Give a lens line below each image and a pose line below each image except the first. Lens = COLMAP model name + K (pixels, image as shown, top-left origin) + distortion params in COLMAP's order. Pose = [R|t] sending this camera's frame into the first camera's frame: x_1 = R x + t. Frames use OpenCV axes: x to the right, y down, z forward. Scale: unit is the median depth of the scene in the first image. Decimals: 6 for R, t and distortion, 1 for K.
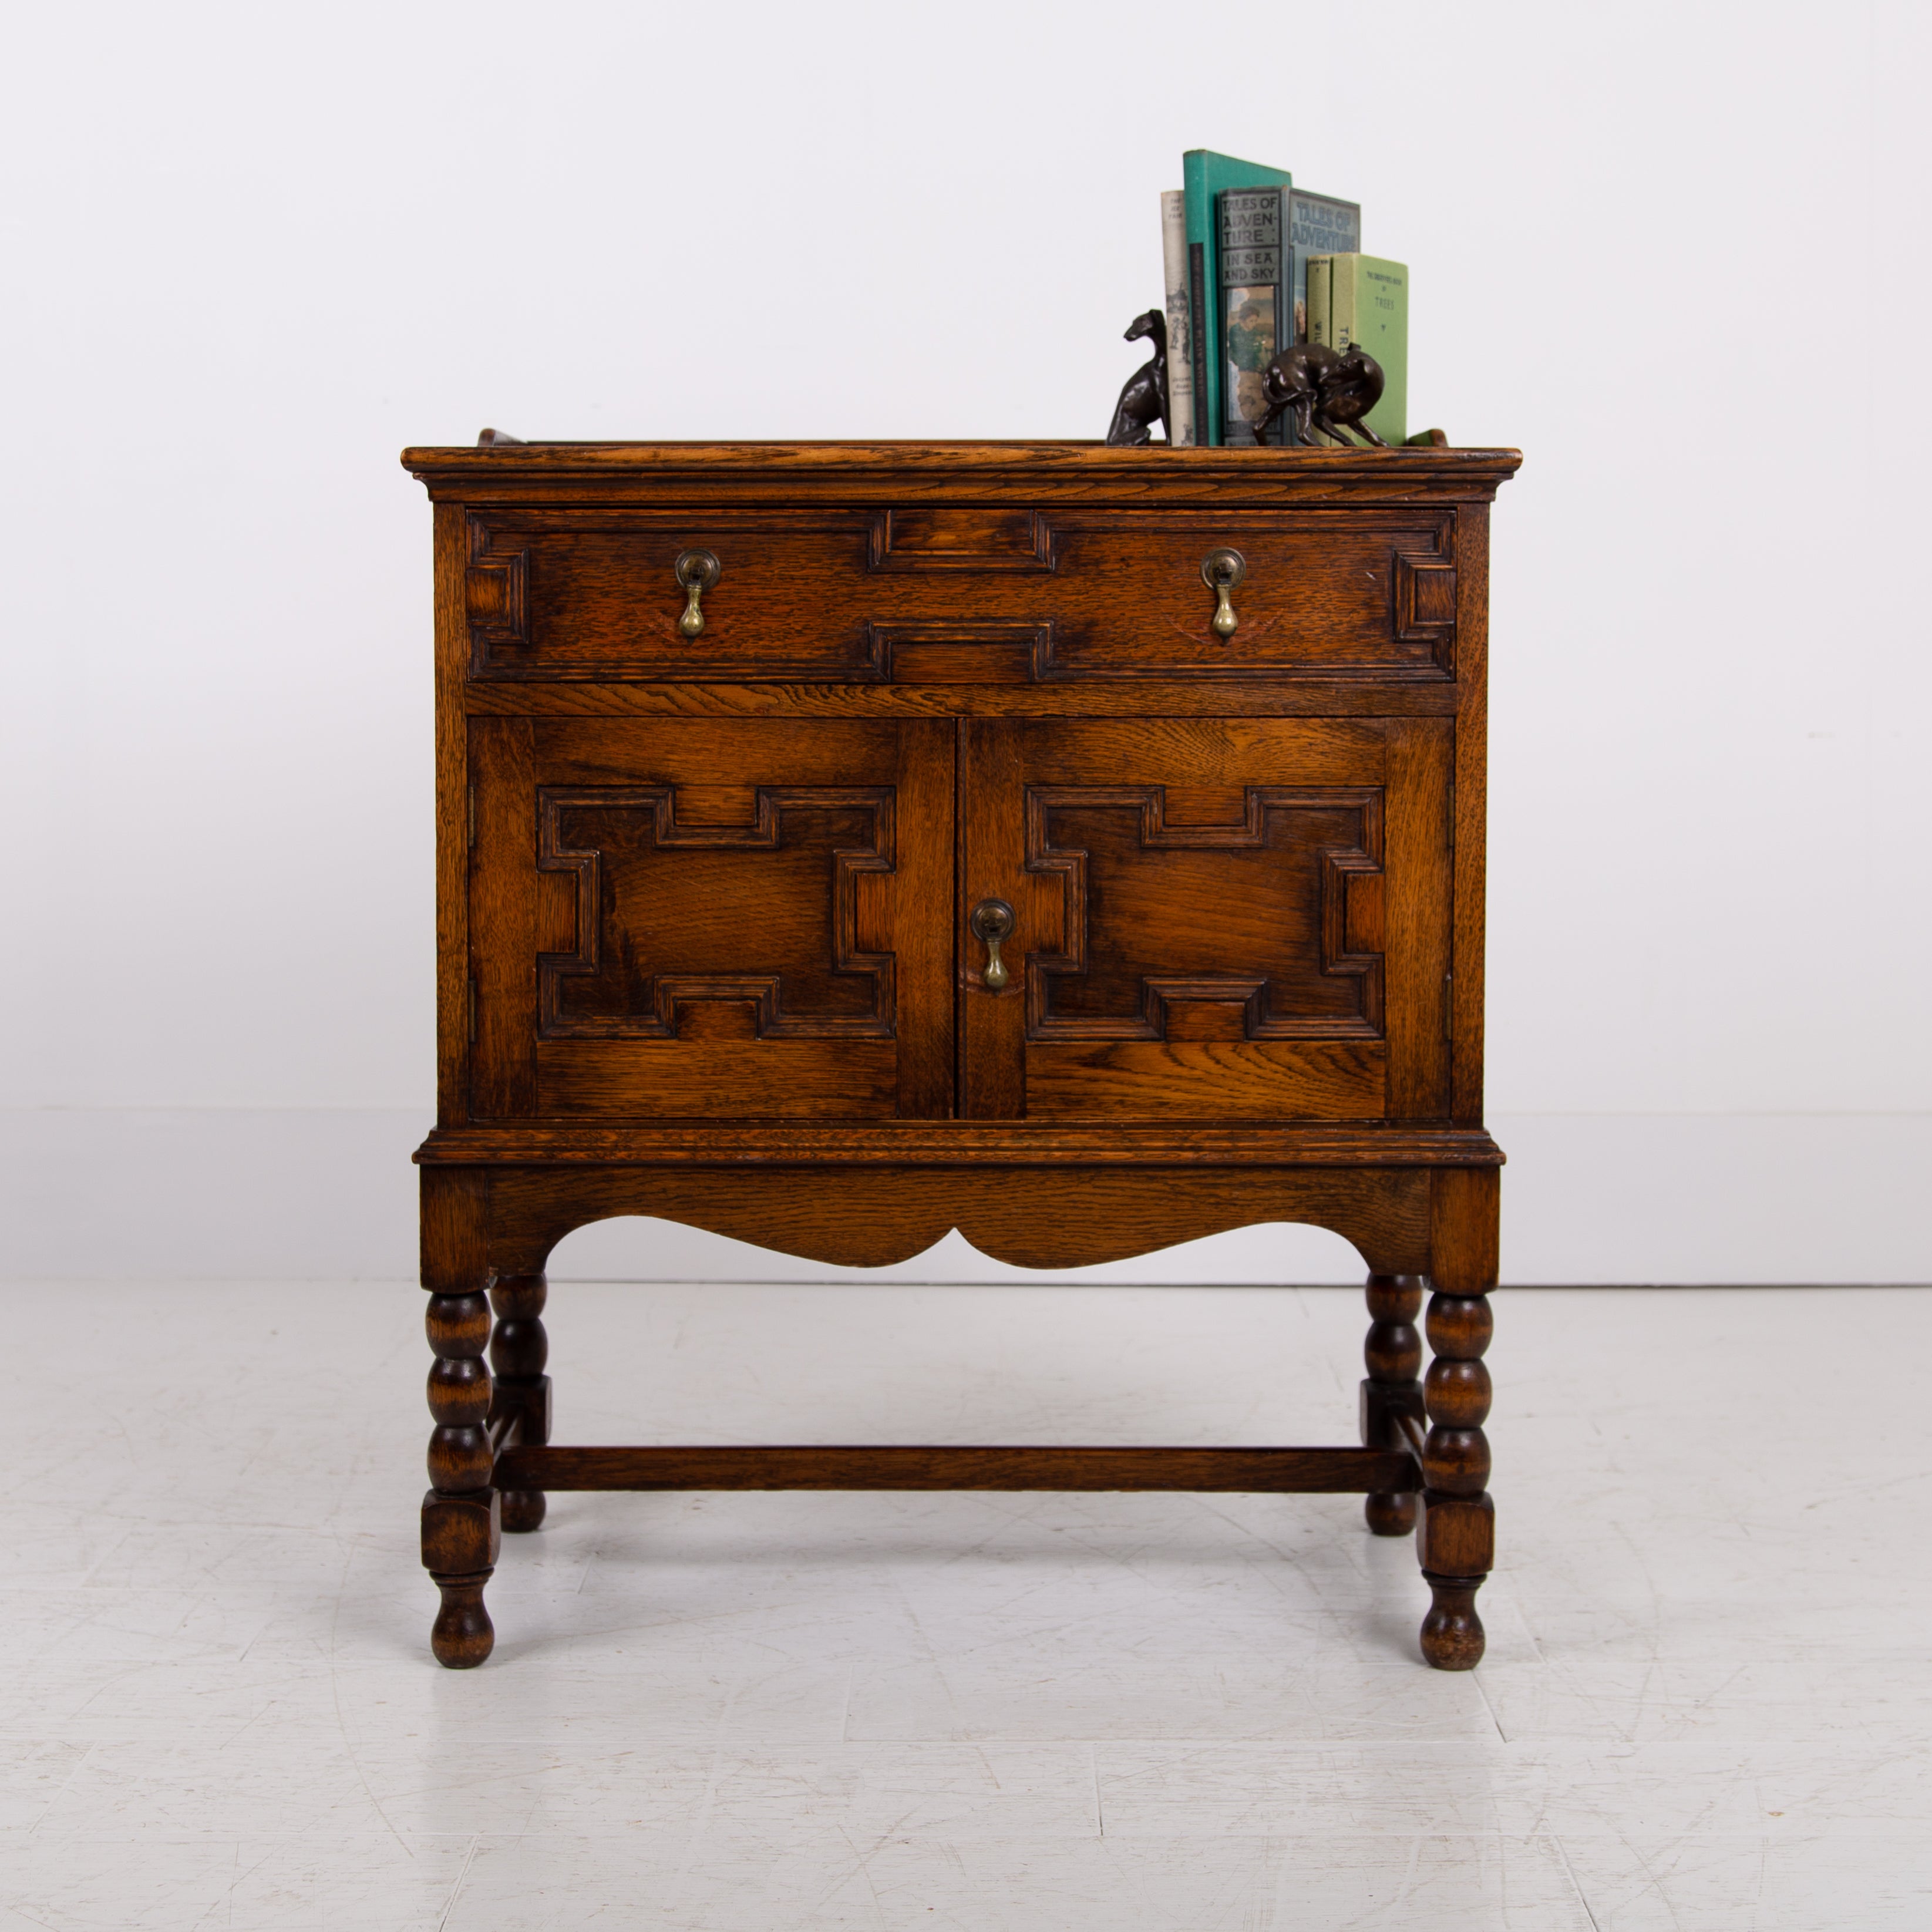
lens RADIAL K [[3288.8, 0, 965.5], [0, 3288.8, 968.9], [0, 0, 1]] dist [-0.080573, 0.000000]
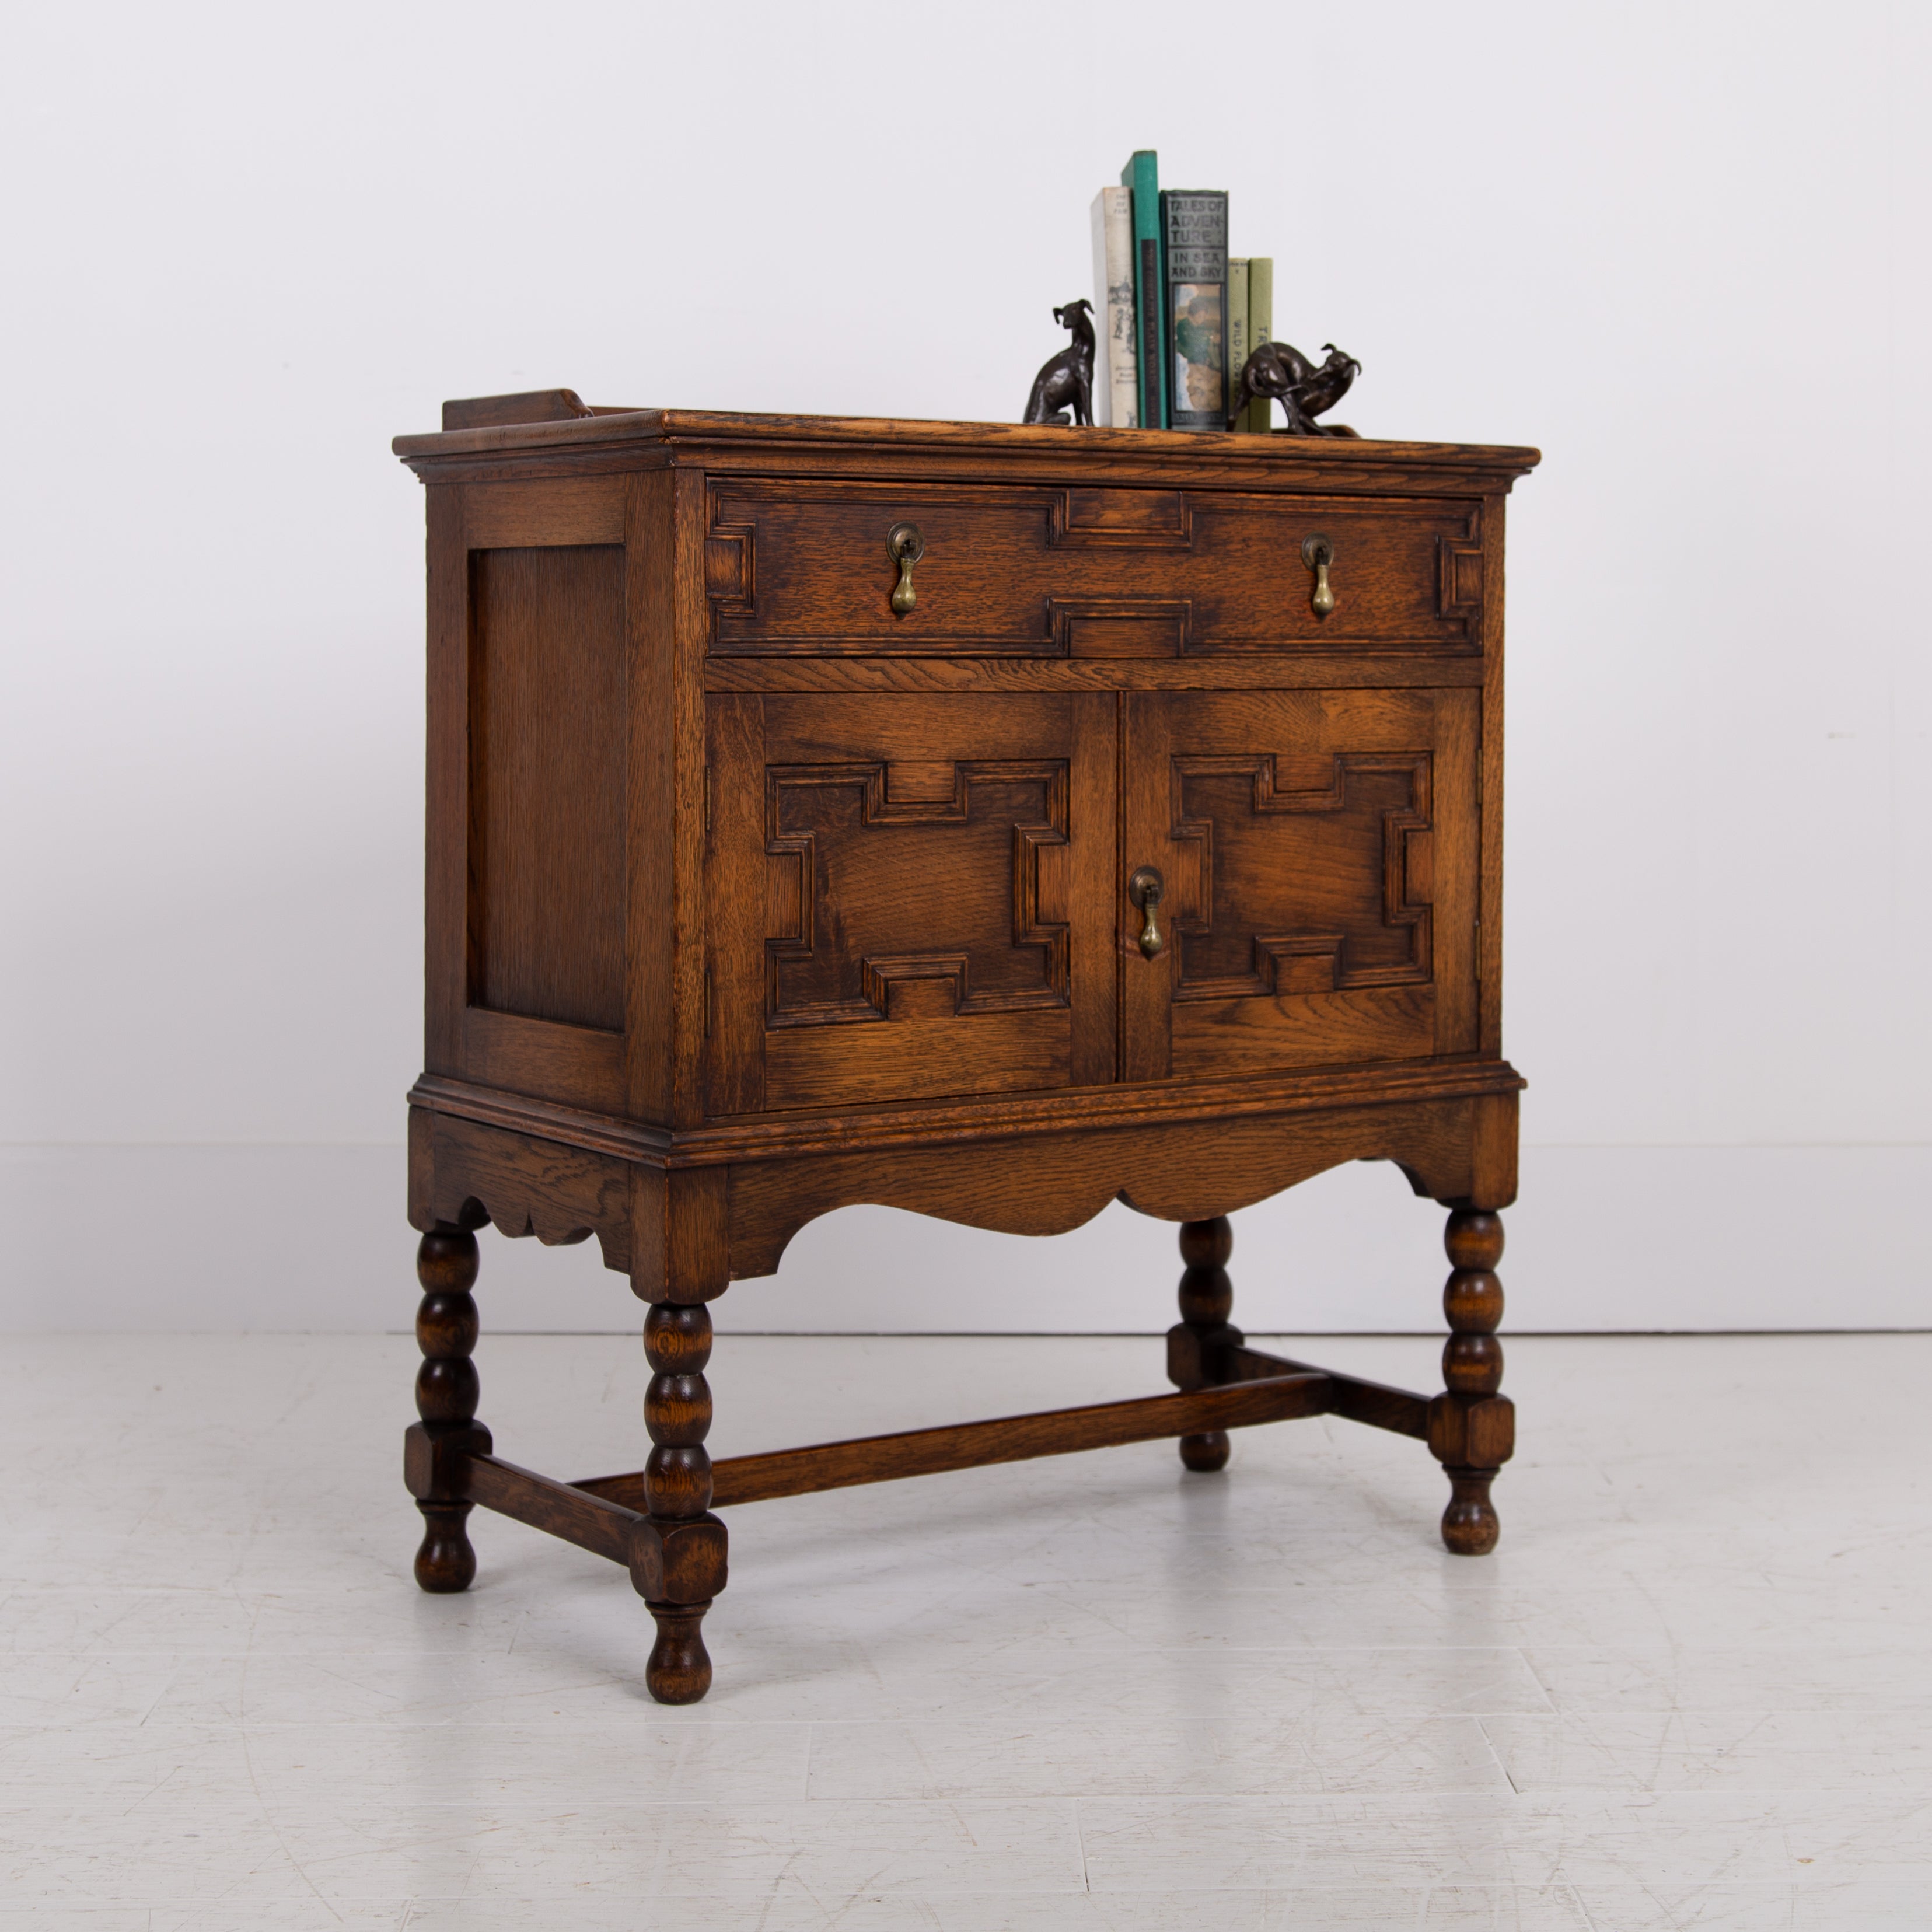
lens RADIAL K [[3701.2, 0, 965.8], [0, 3701.2, 963.6], [0, 0, 1]] dist [-0.094574, 0.000000]
pose [[0.819793, -0.049401, 0.570525, -0.701833], [0.058193, 0.998301, 0.002822, 0.002575], [-0.569695, 0.030887, 0.821275, 0.078355]]
